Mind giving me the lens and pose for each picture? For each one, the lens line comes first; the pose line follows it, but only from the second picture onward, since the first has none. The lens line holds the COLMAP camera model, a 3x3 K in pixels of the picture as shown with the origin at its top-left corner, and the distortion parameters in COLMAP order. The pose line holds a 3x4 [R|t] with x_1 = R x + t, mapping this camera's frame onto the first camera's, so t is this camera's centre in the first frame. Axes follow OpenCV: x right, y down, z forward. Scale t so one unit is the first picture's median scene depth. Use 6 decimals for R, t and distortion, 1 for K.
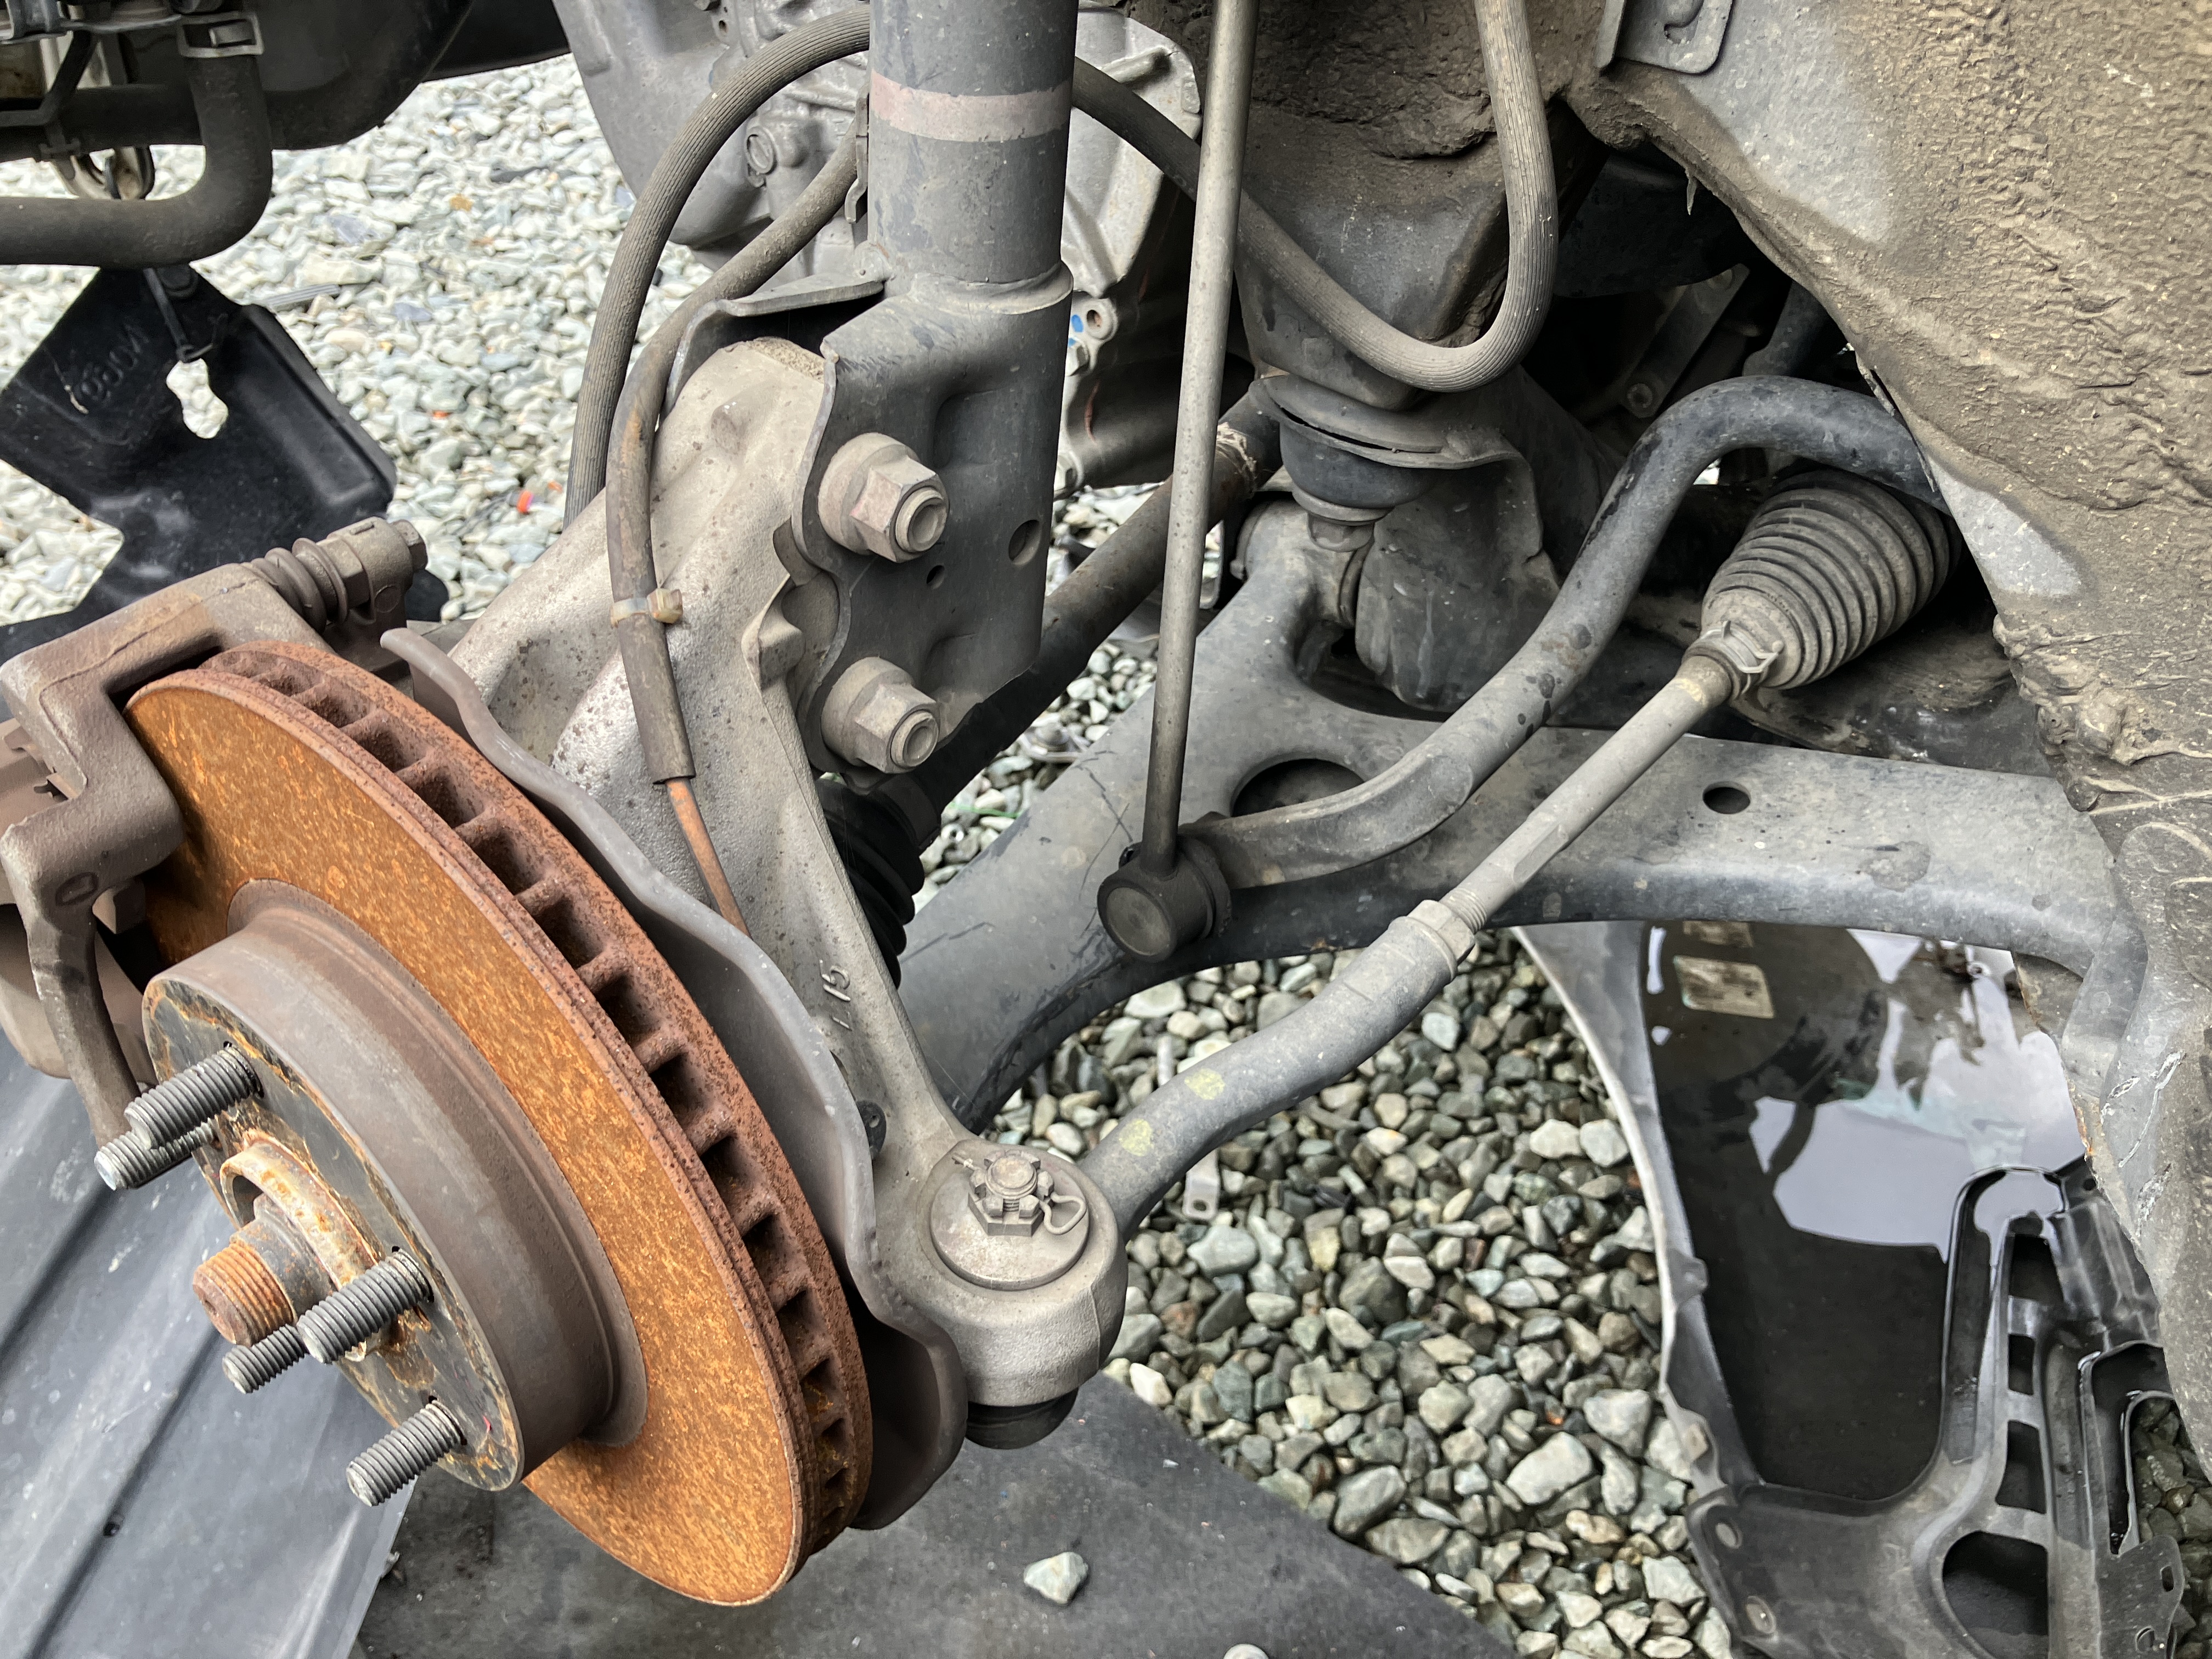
lens RADIAL K [[1806.1, 0, 1156.7], [0, 1806.1, 826.5], [0, 0, 1]] dist [-0.003552, -0.004469]
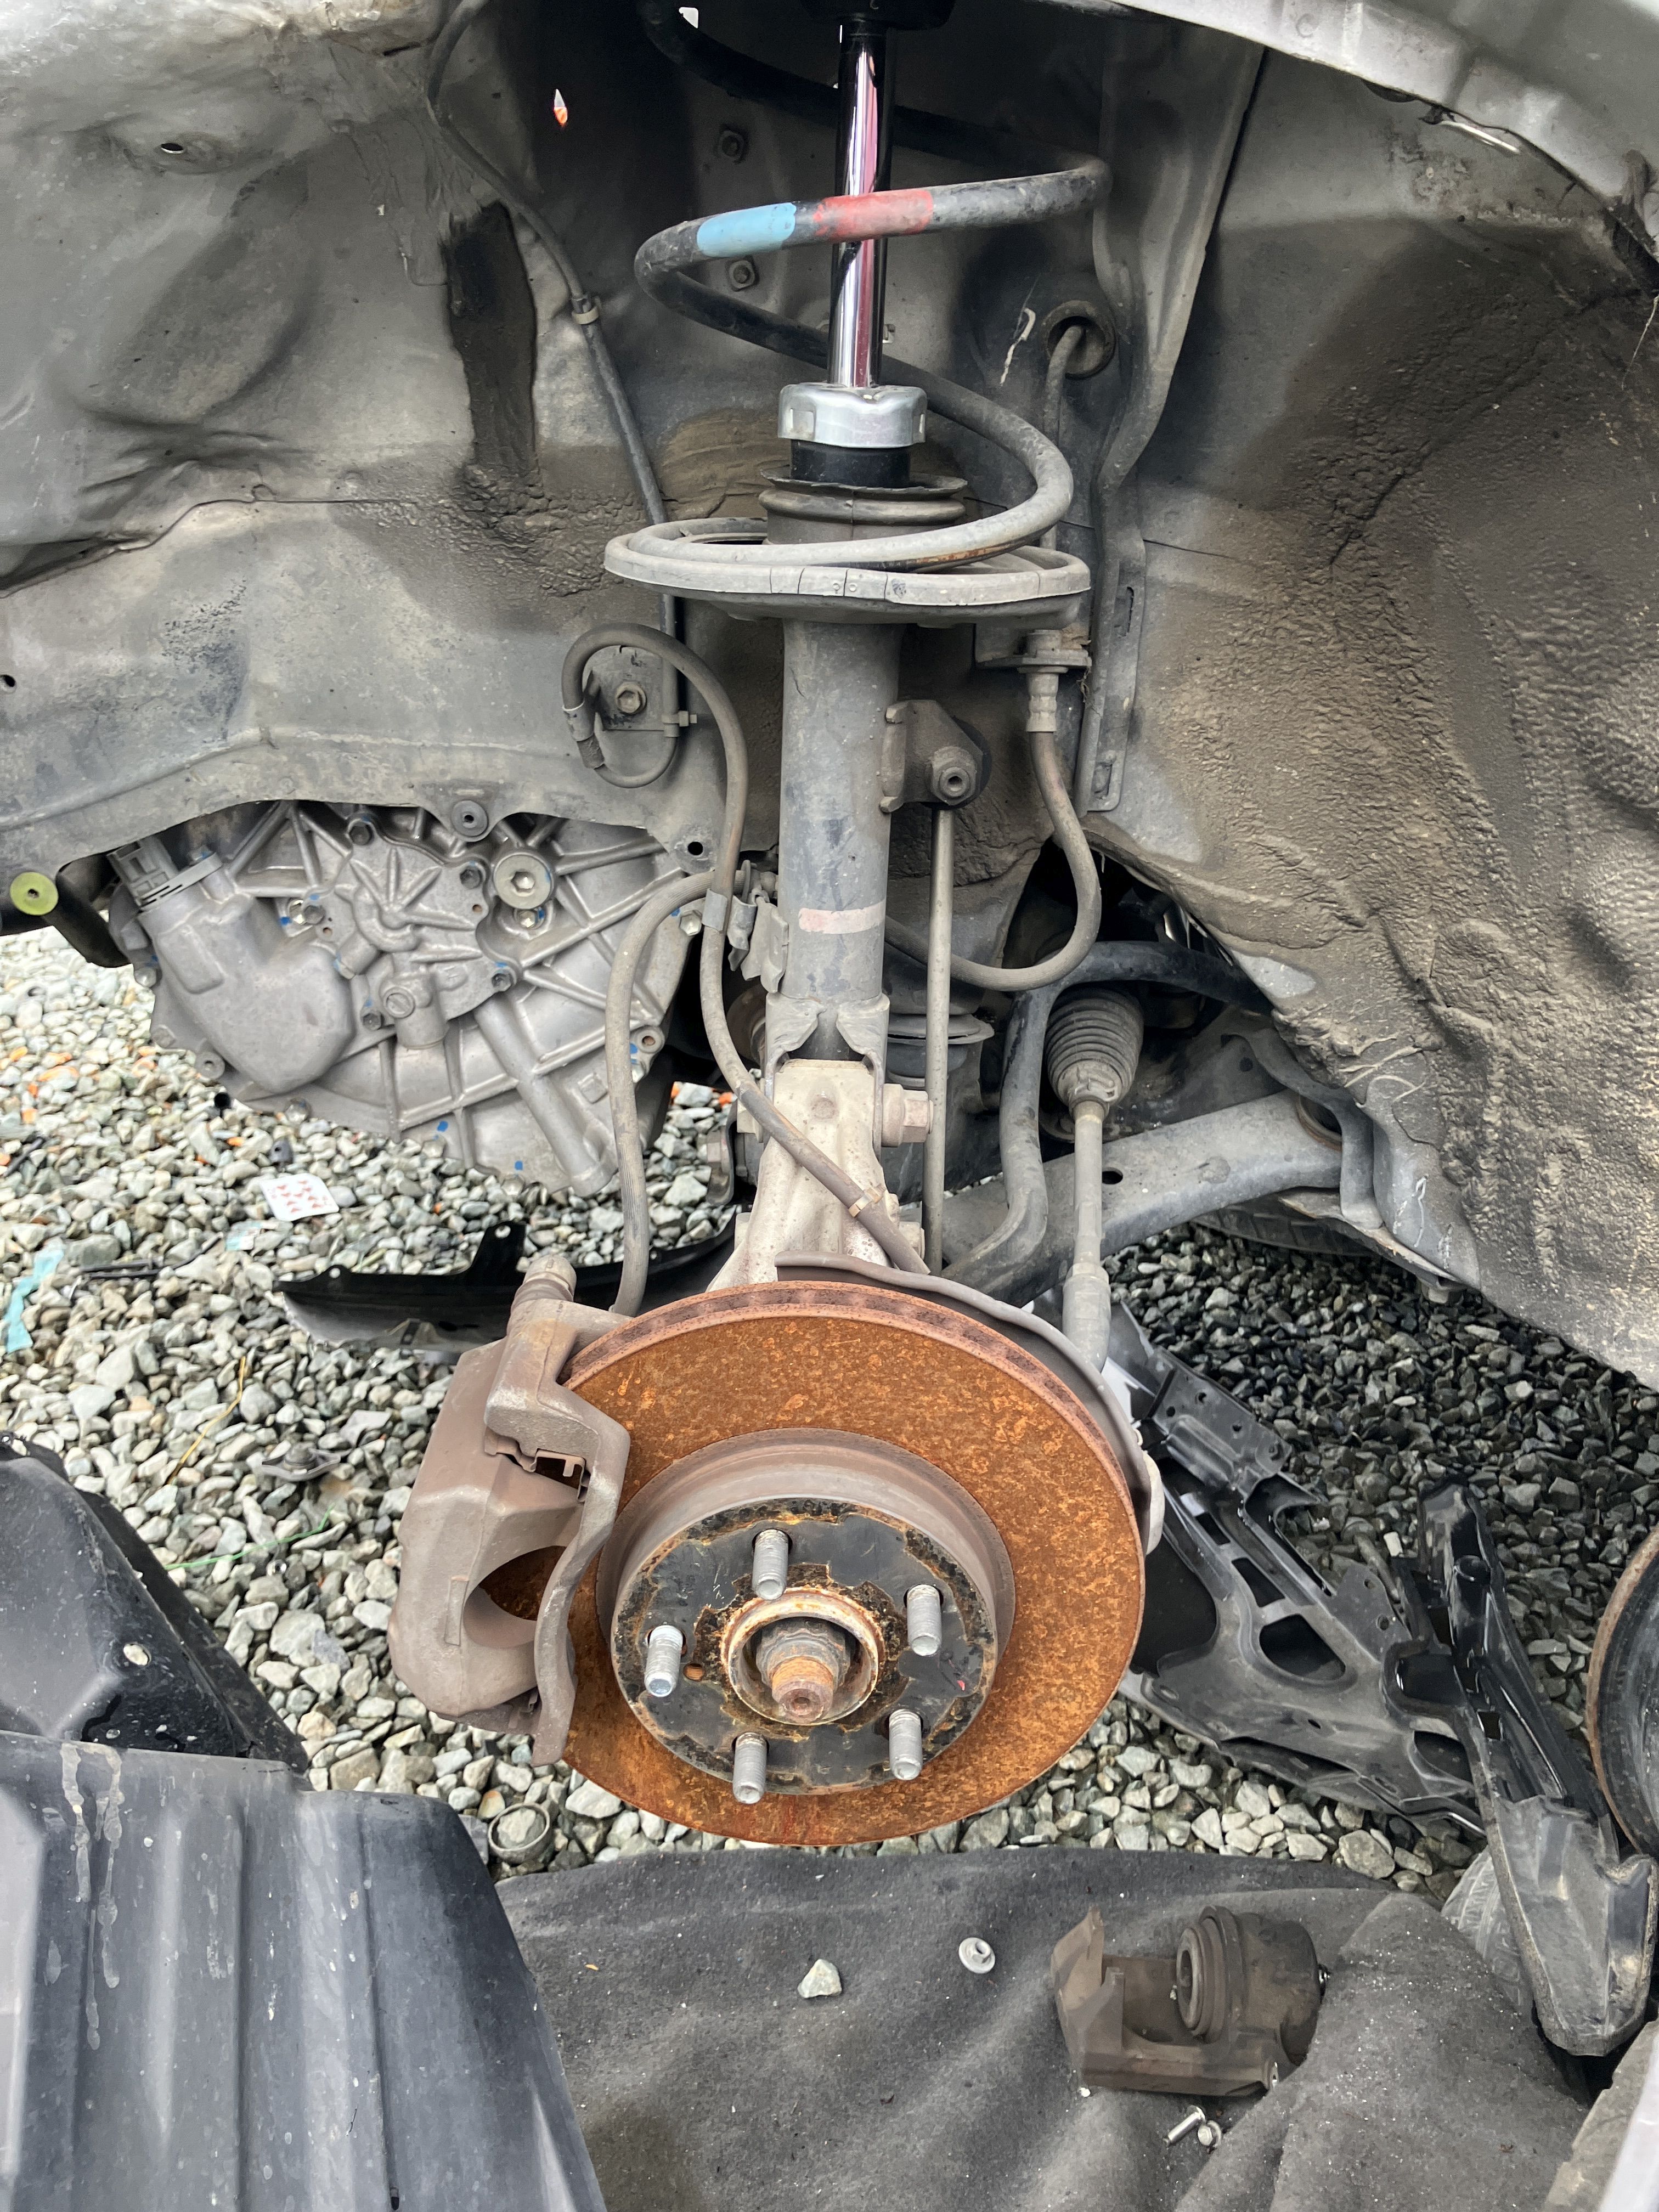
lens RADIAL K [[1772.9, 0, 838.4], [0, 1772.9, 1120.8], [0, 0, 1]] dist [0.018056, -0.056187]
pose [[0.785790, -0.319189, 0.529767, -0.470183], [0.417484, 0.905703, -0.073550, -0.029312], [-0.456335, 0.278965, 0.844948, -0.201112]]
